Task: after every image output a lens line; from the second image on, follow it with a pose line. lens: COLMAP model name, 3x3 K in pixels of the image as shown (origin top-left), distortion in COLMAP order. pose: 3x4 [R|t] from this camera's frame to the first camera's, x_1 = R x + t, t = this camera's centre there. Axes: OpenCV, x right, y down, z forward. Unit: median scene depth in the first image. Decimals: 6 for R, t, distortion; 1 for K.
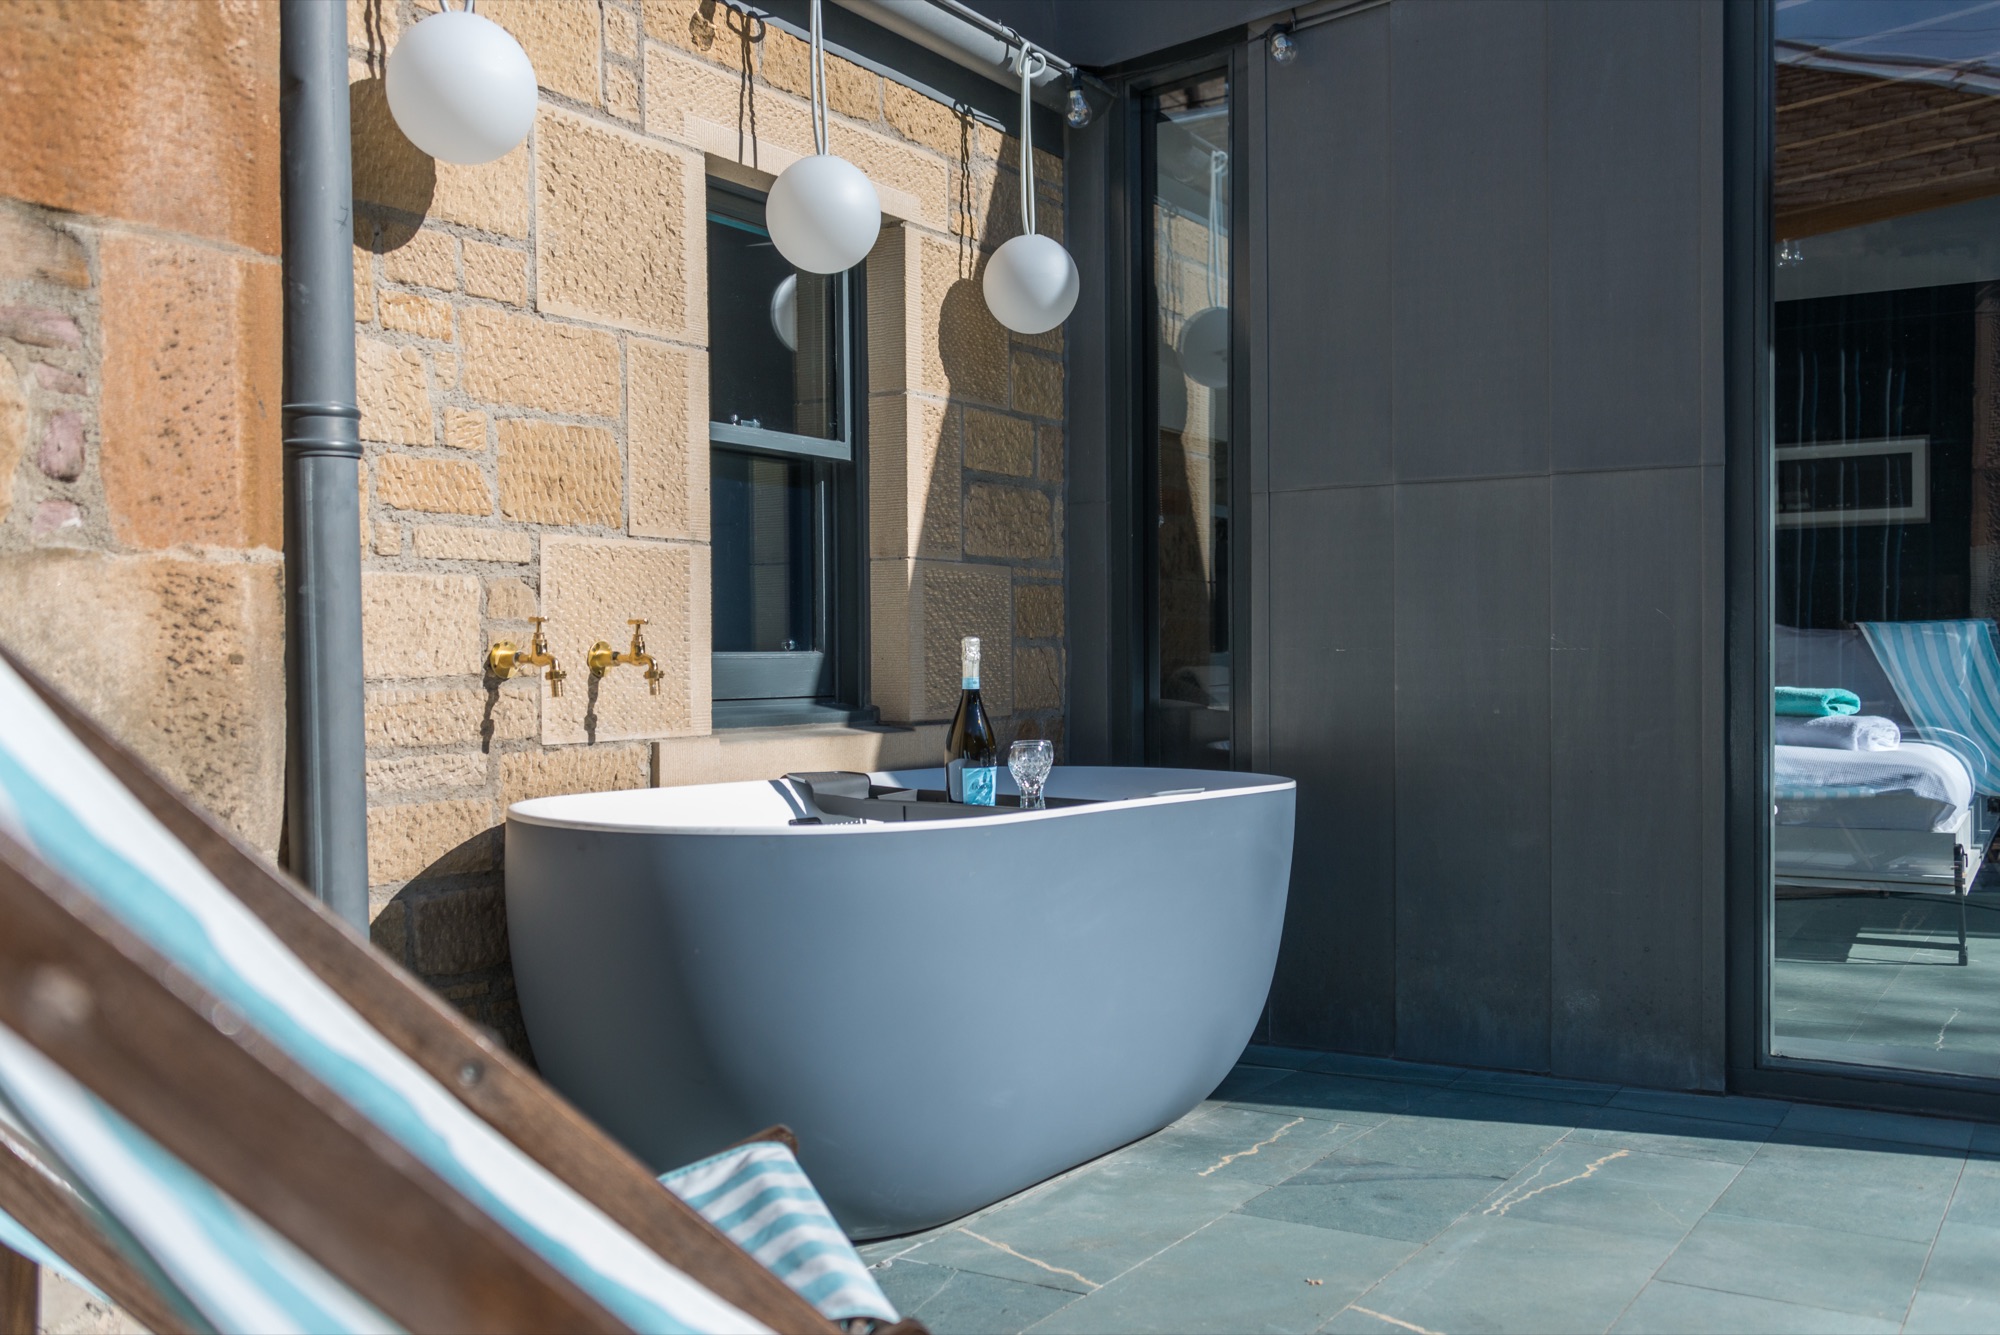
lens RADIAL K [[1889.8, 0, 1003.4], [0, 1889.8, 682.6], [0, 0, 1]] dist [0.036662, 0.000000]
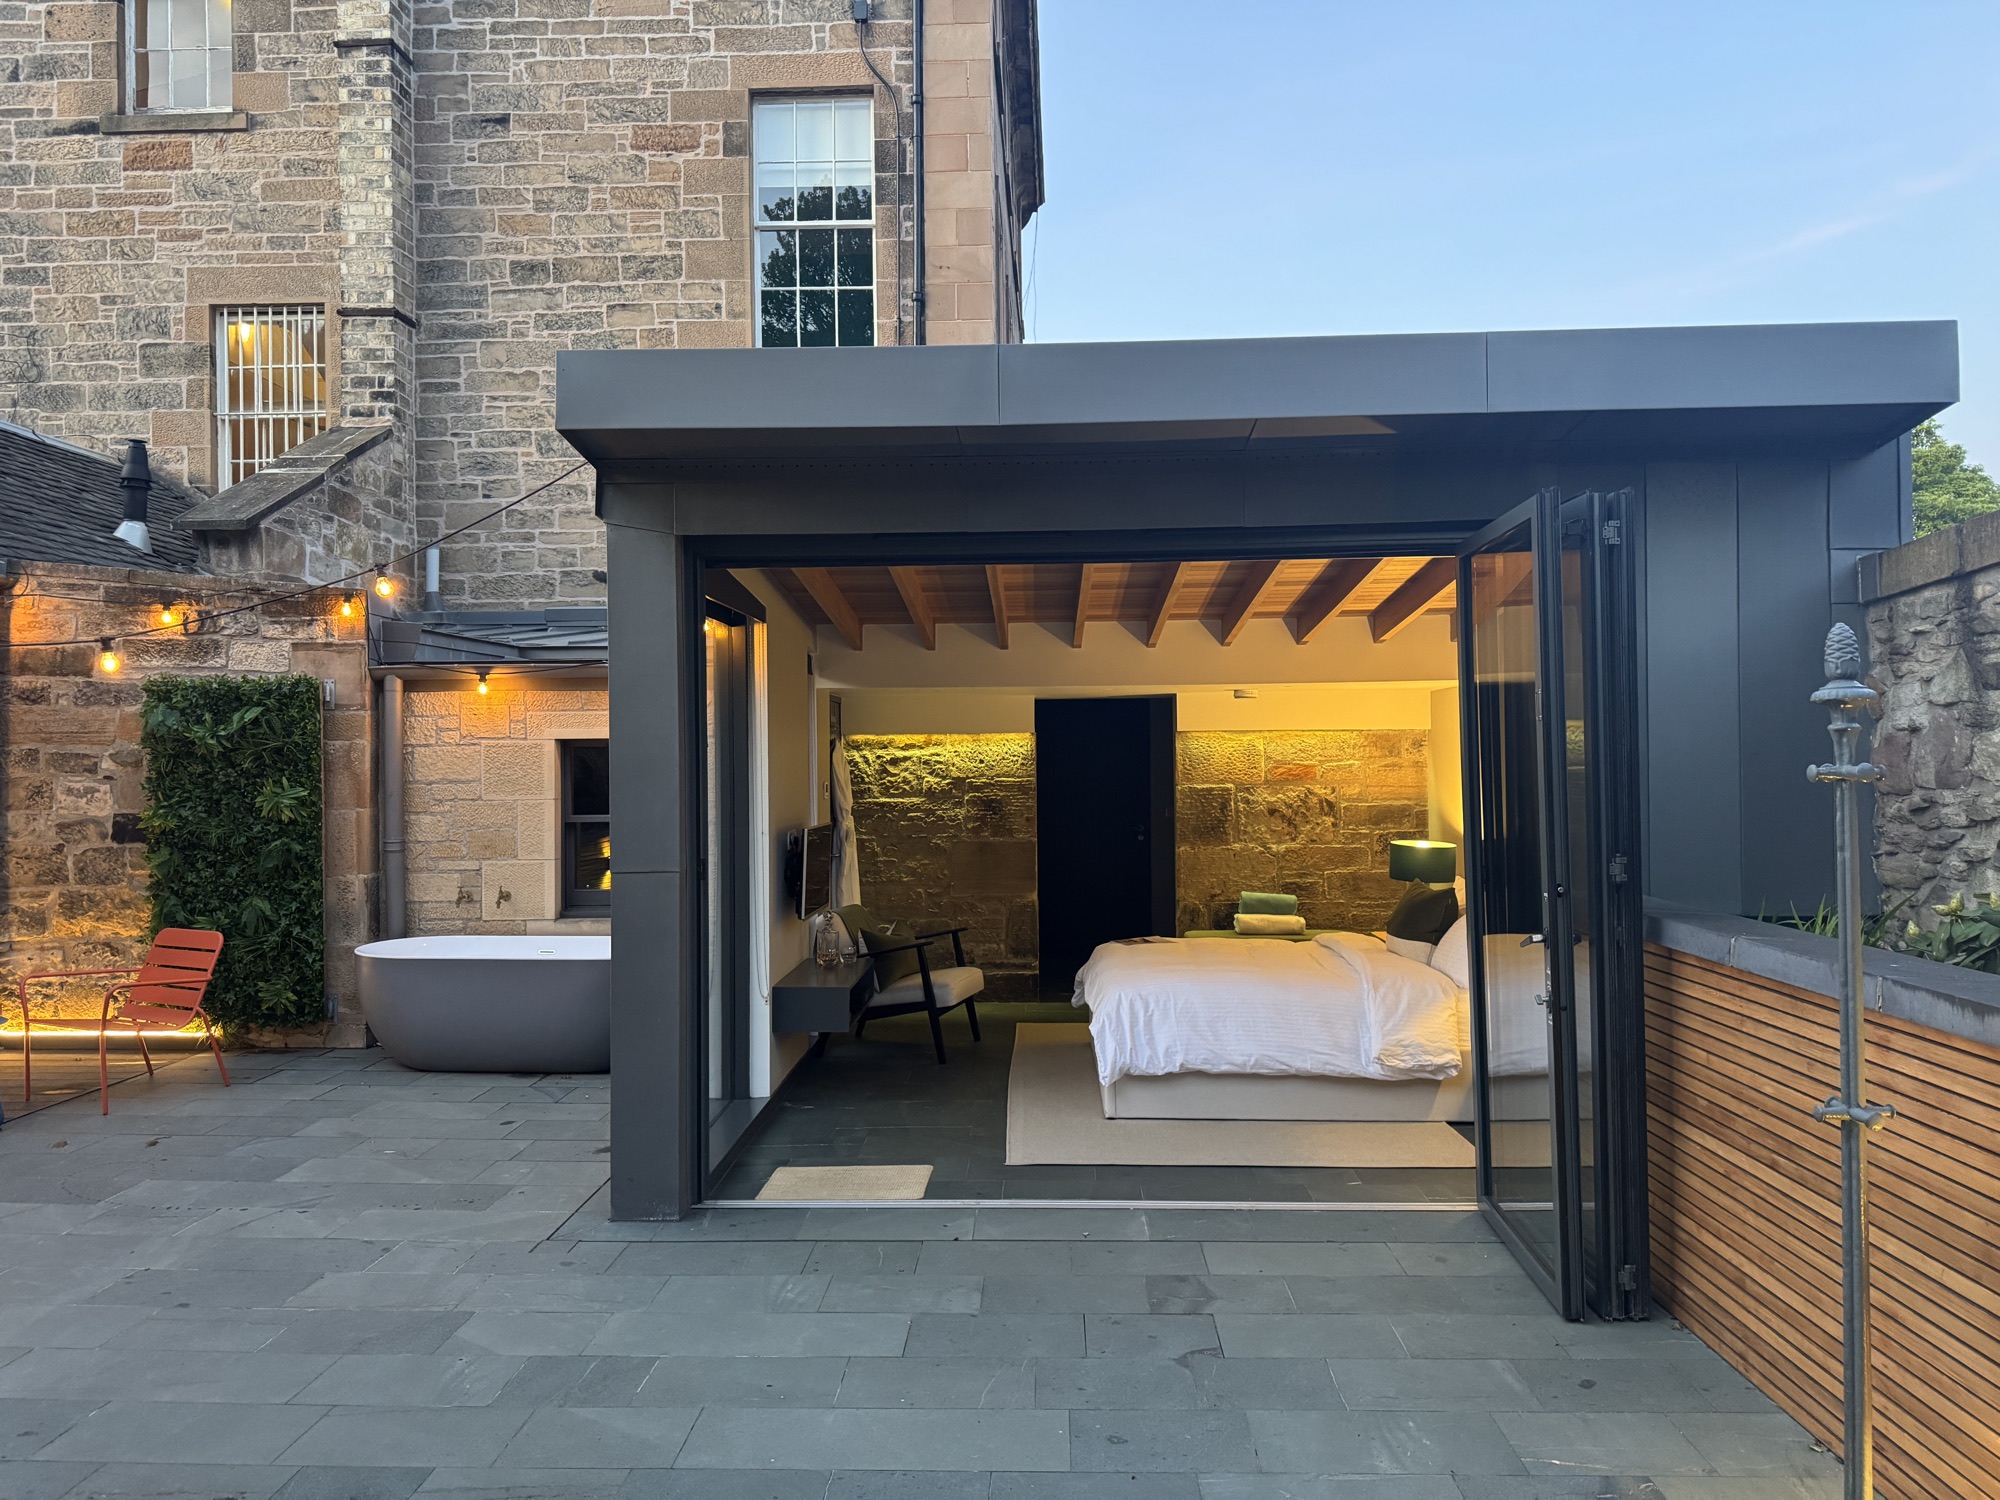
lens RADIAL K [[1400.6, 0, 1007.9], [0, 1400.6, 753.1], [0, 0, 1]] dist [0.030947, -0.036359]
pose [[0.502310, 0.005207, -0.864672, 2.468054], [-0.004521, 0.999984, 0.003395, -0.285858], [0.864676, 0.002204, 0.502326, 0.498839]]
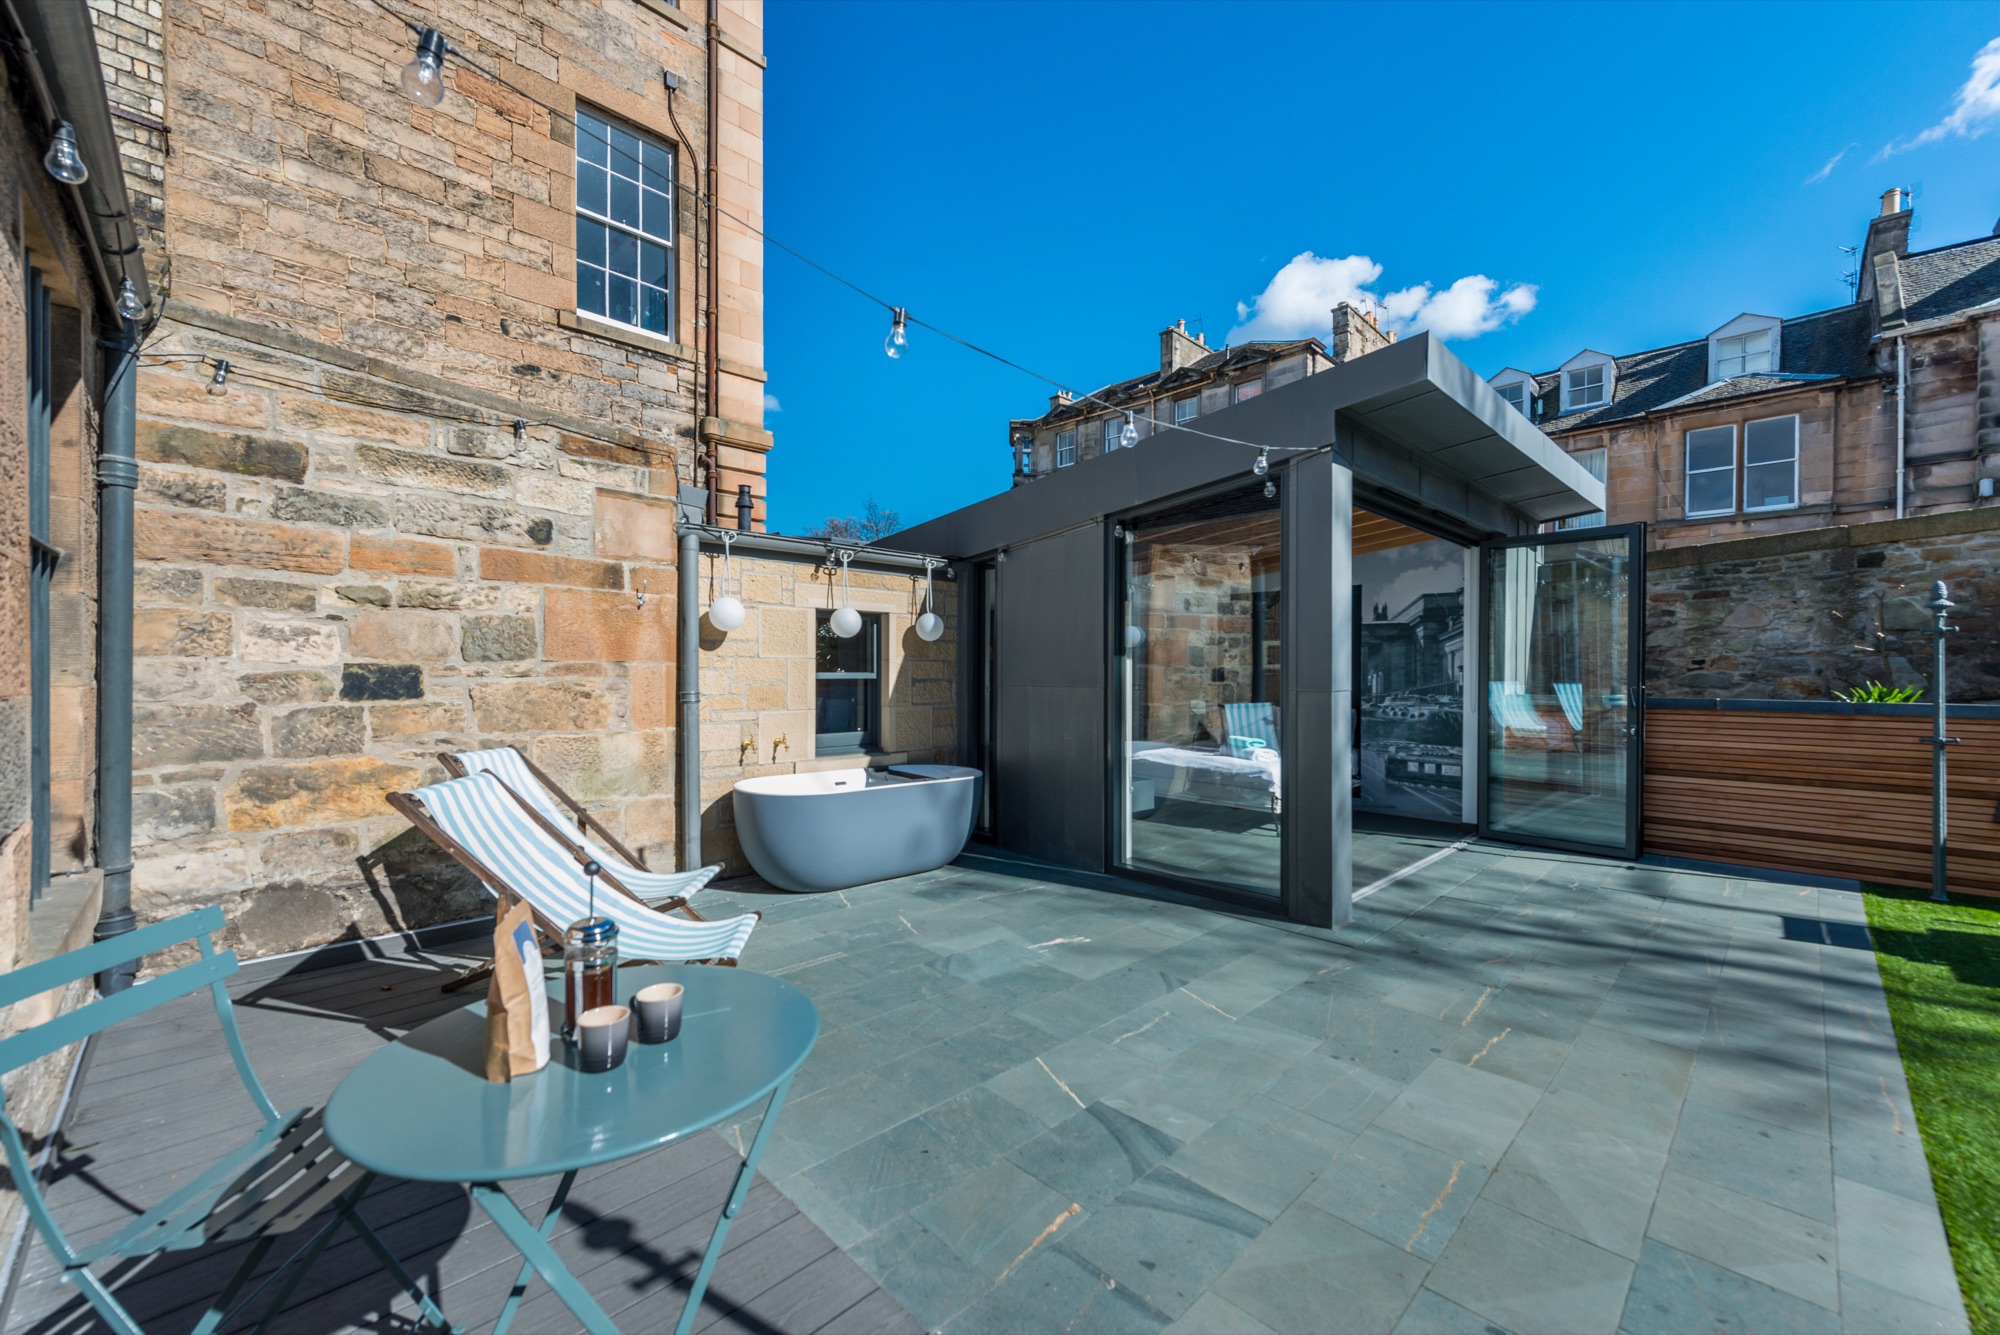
lens RADIAL K [[789.2, 0, 1002.1], [0, 789.2, 672.8], [0, 0, 1]] dist [0.010161, -0.001342]
pose [[0.971833, 0.013832, -0.235264, 0.625875], [-0.015284, 0.999874, -0.004349, -0.156424], [0.235174, 0.007822, 0.971922, -0.490613]]
